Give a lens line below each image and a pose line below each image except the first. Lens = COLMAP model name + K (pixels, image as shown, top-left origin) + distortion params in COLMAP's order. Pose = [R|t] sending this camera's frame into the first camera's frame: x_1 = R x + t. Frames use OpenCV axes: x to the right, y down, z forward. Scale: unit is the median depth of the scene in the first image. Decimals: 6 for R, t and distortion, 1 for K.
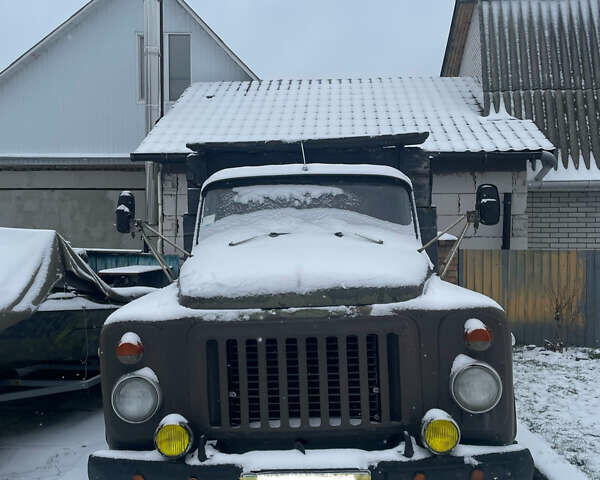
lens RADIAL K [[618.4, 0, 300.0], [0, 618.4, 242.3], [0, 0, 1]] dist [0.043407, 0.000000]
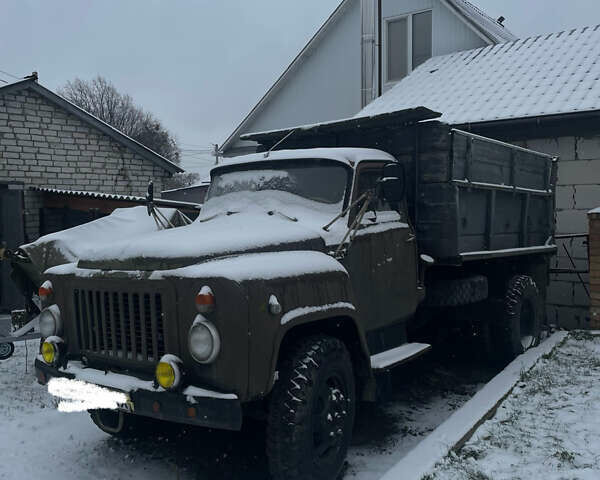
lens RADIAL K [[618.4, 0, 299.5], [0, 618.4, 236.8], [0, 0, 1]] dist [0.043407, 0.000000]
pose [[0.810449, 0.019596, -0.585481, 0.778108], [0.005616, 0.999135, 0.041215, -0.015227], [0.585782, -0.036690, 0.809637, 0.091648]]
